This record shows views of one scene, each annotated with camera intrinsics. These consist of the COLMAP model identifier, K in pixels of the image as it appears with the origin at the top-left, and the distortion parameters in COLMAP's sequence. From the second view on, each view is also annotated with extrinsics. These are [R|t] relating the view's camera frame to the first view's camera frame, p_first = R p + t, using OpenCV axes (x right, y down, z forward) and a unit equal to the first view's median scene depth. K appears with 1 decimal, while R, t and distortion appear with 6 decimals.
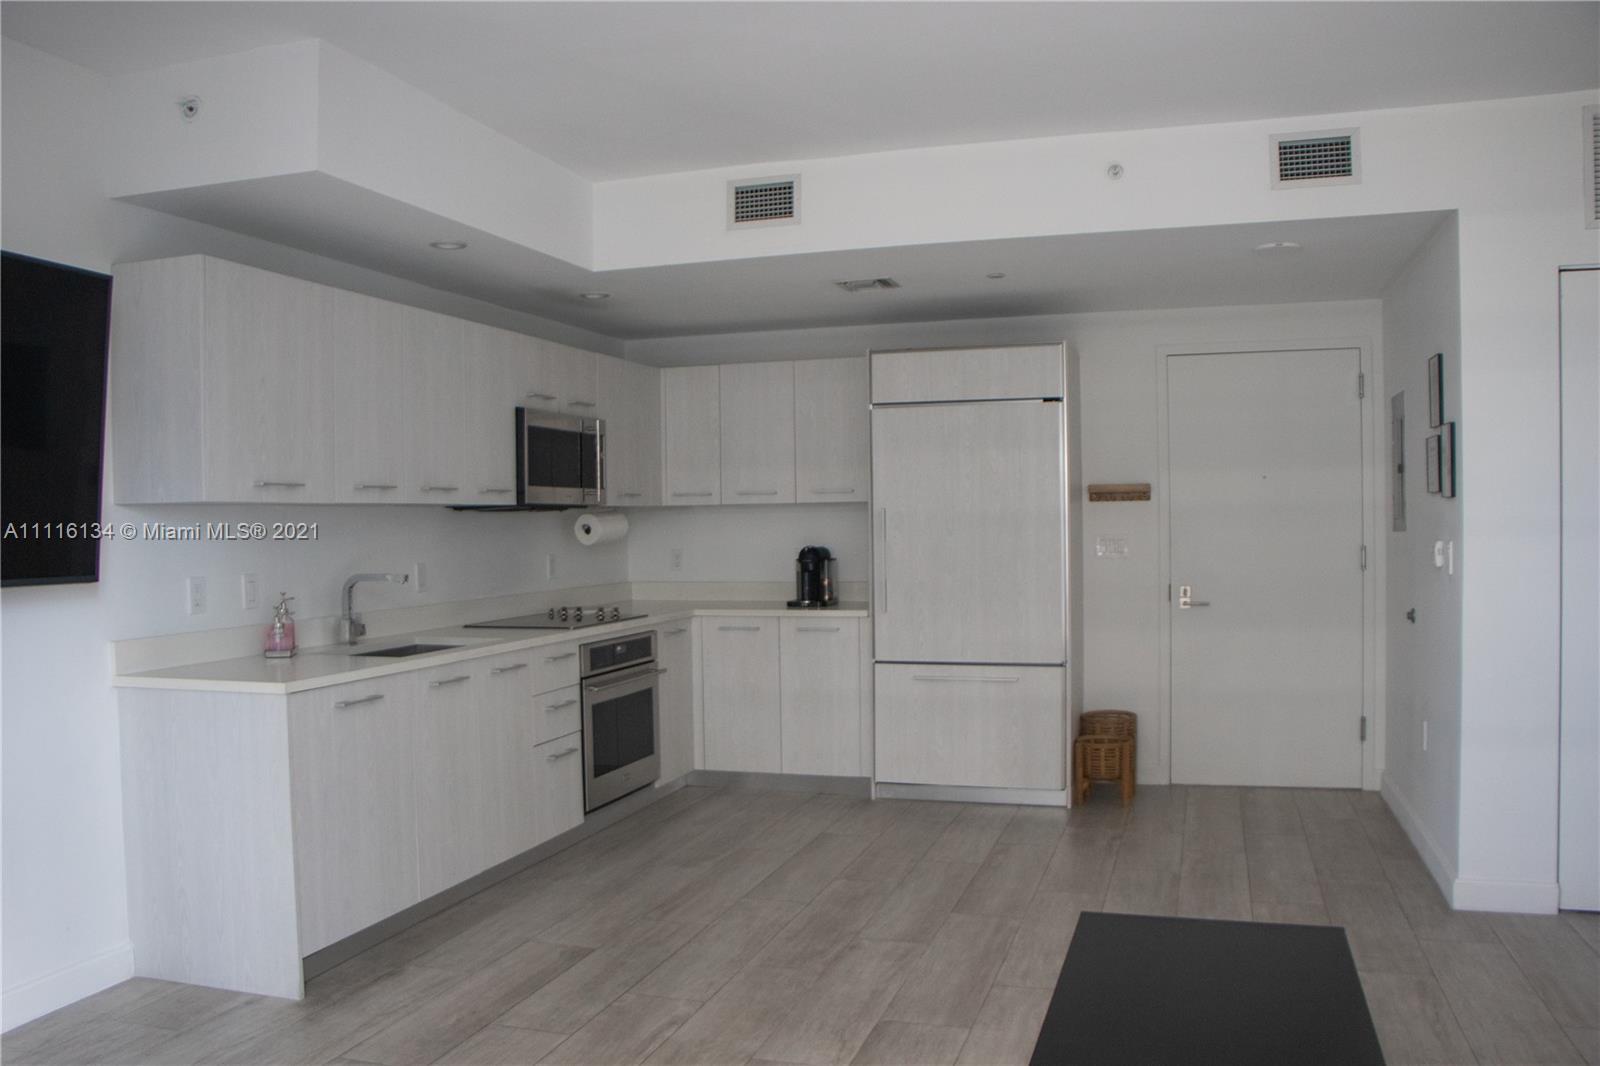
lens RADIAL K [[1321.3, 0, 791.4], [0, 1321.3, 554.4], [0, 0, 1]] dist [-0.176987, 0.150443]
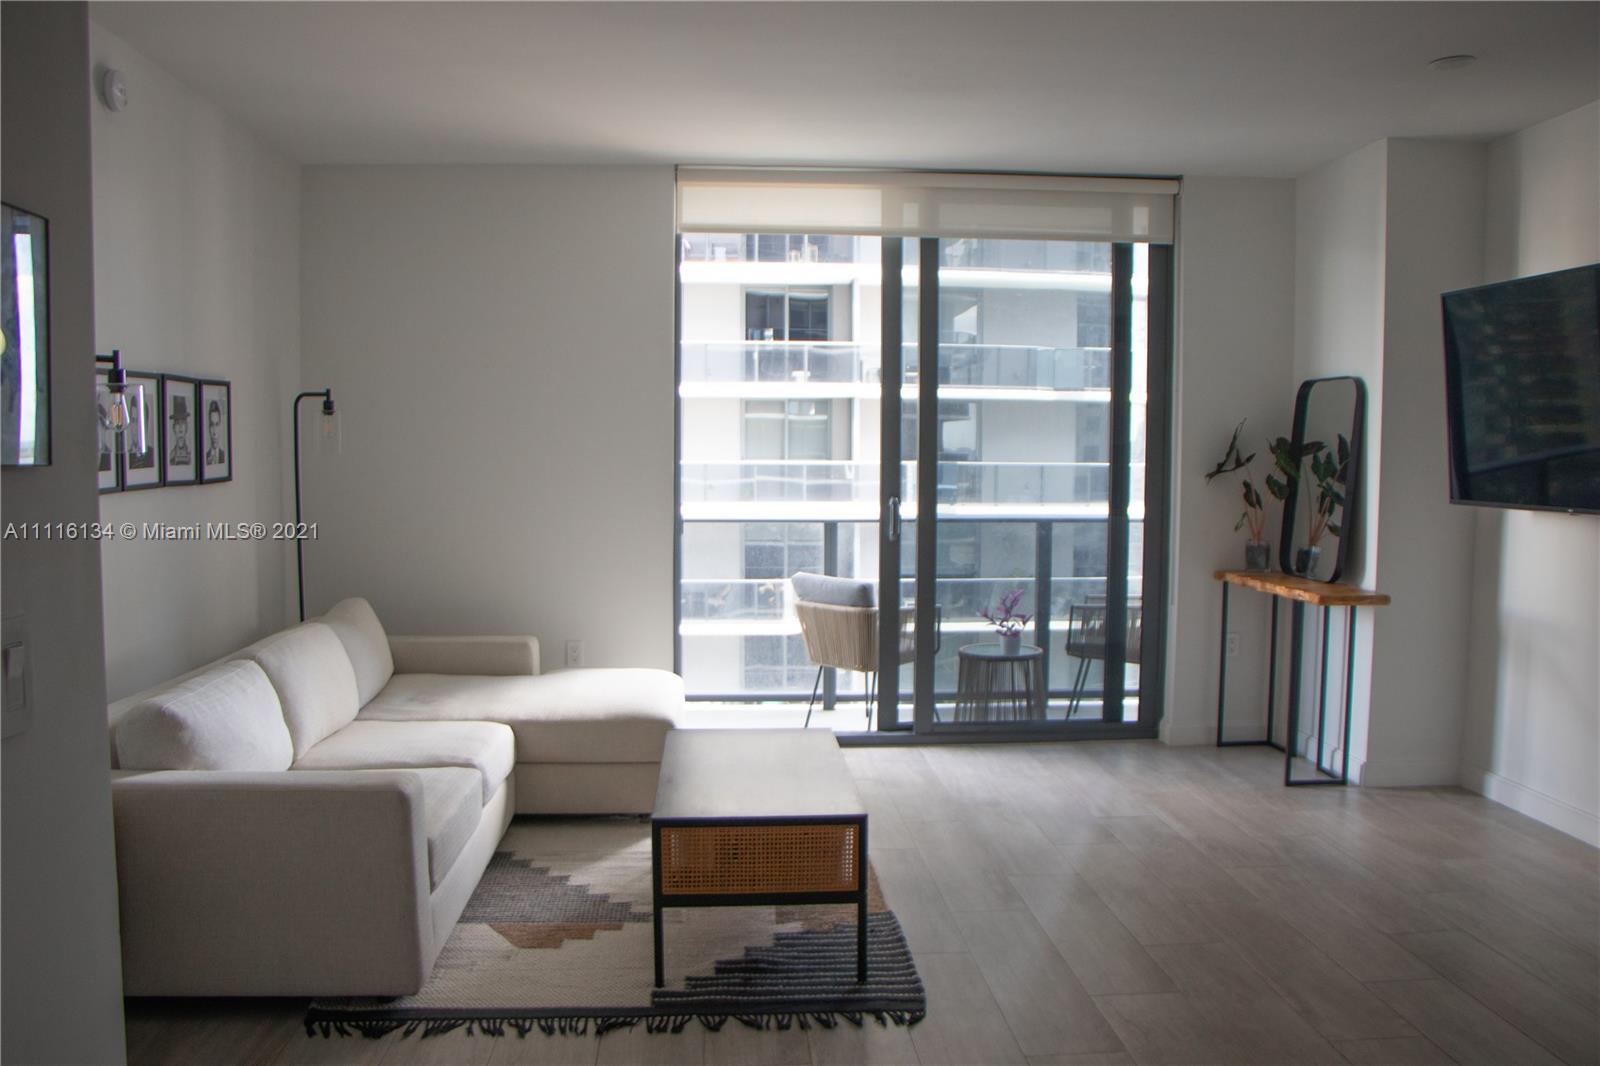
lens RADIAL K [[1321.3, 0, 791.4], [0, 1321.3, 554.4], [0, 0, 1]] dist [-0.176987, 0.150443]
pose [[-0.932806, 0.040143, -0.358136, 0.361738], [0.000812, 0.994008, 0.109302, -0.044327], [0.360377, 0.101667, -0.927250, 1.056343]]
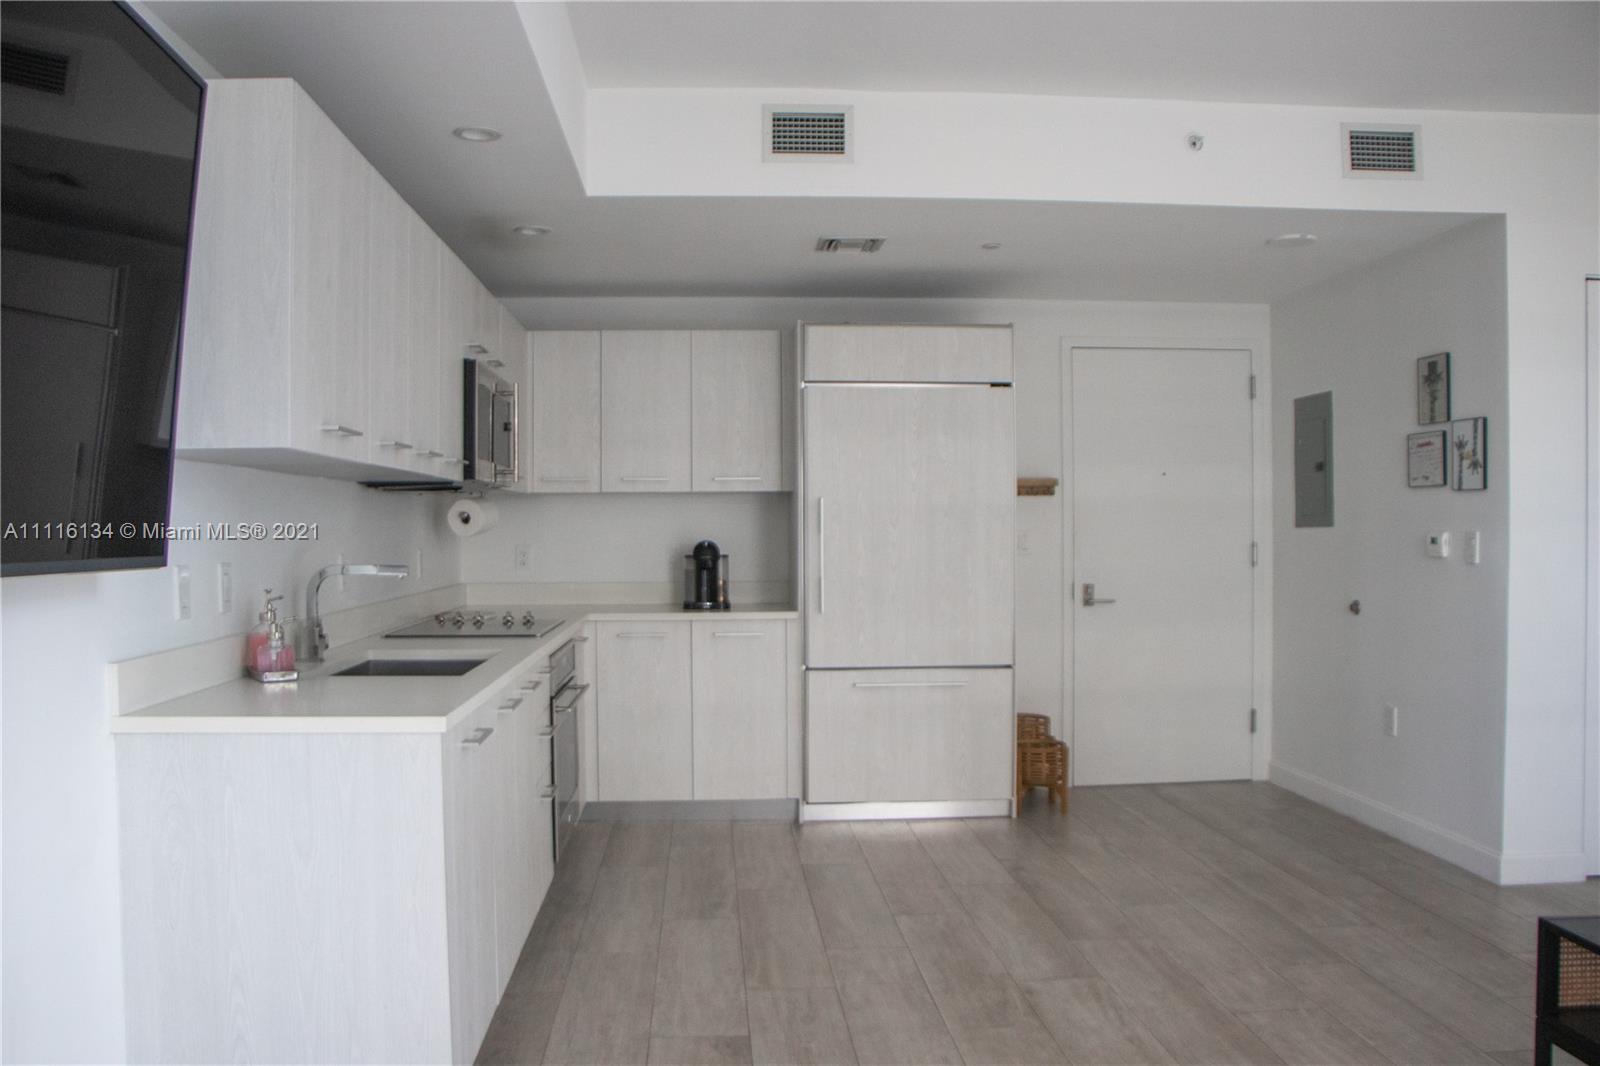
lens RADIAL K [[1321.3, 0, 791.4], [0, 1321.3, 554.4], [0, 0, 1]] dist [-0.176987, 0.150443]
pose [[0.930954, 0.002404, 0.365129, -0.312867], [0.001279, 0.999951, -0.009844, 0.014245], [-0.365135, 0.009631, 0.930905, 0.192212]]
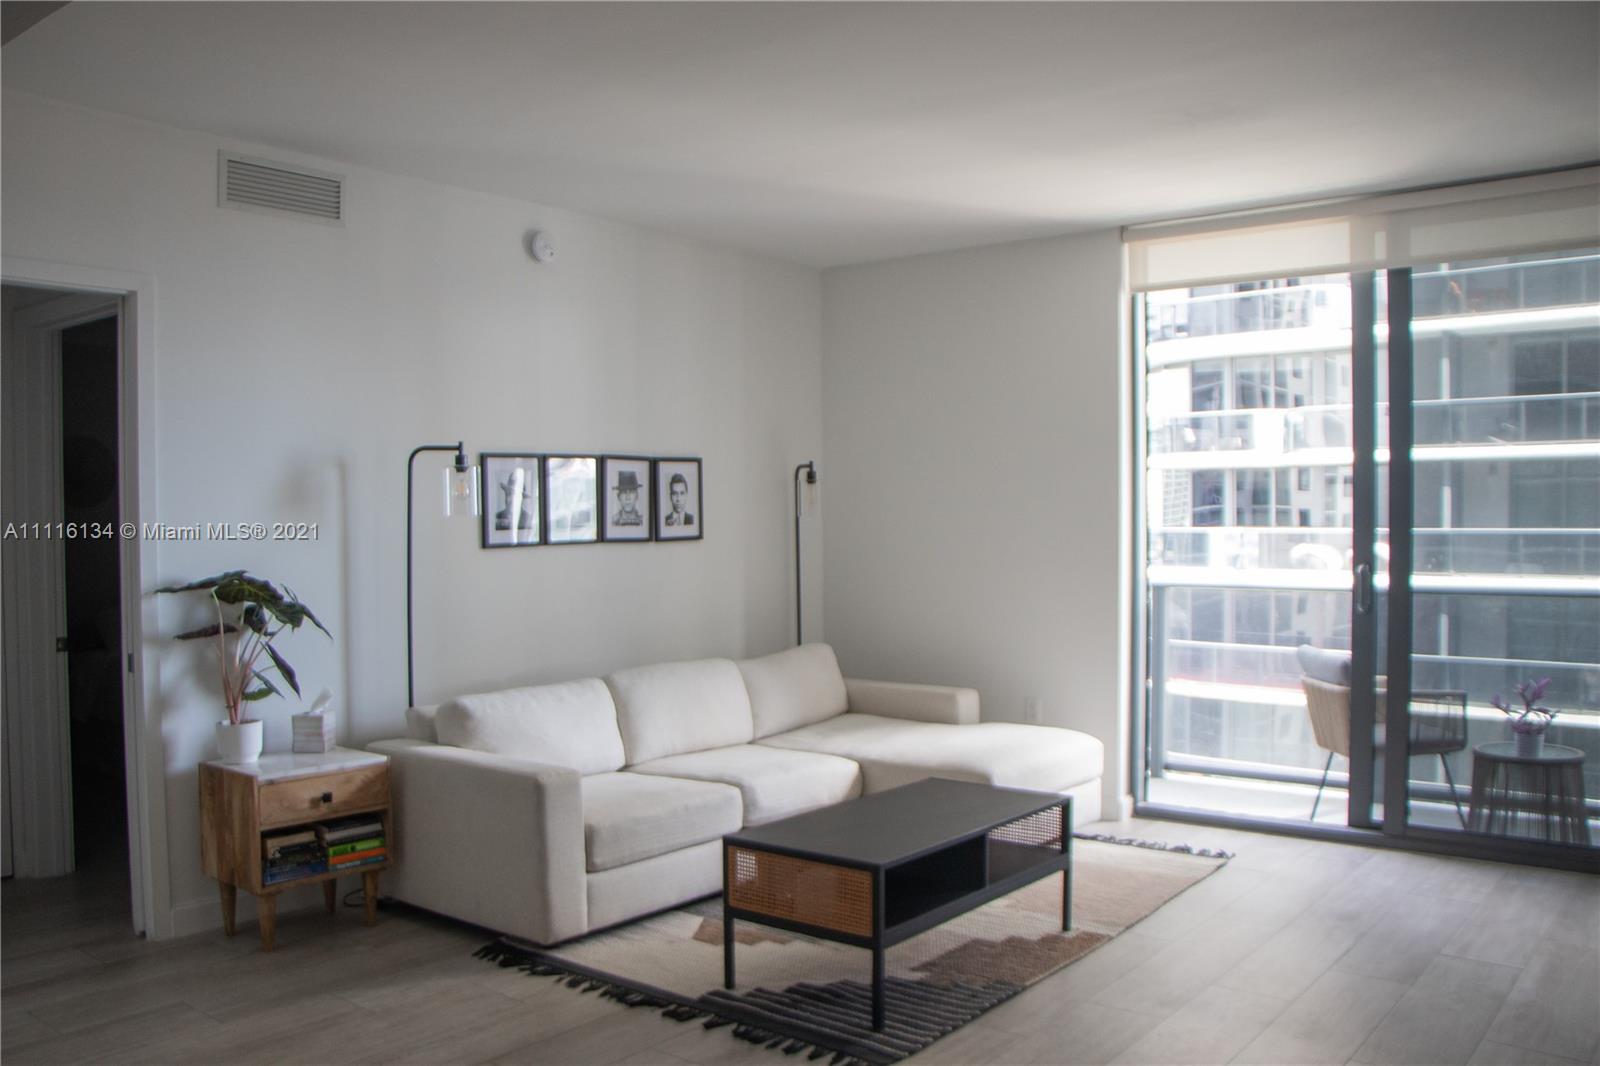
lens RADIAL K [[1321.3, 0, 791.4], [0, 1321.3, 554.4], [0, 0, 1]] dist [-0.176987, 0.150443]
pose [[-0.933886, 0.010778, 0.357409, -0.068169], [0.029208, 0.998505, 0.046207, -0.034675], [-0.356377, 0.053591, -0.932804, 1.102613]]
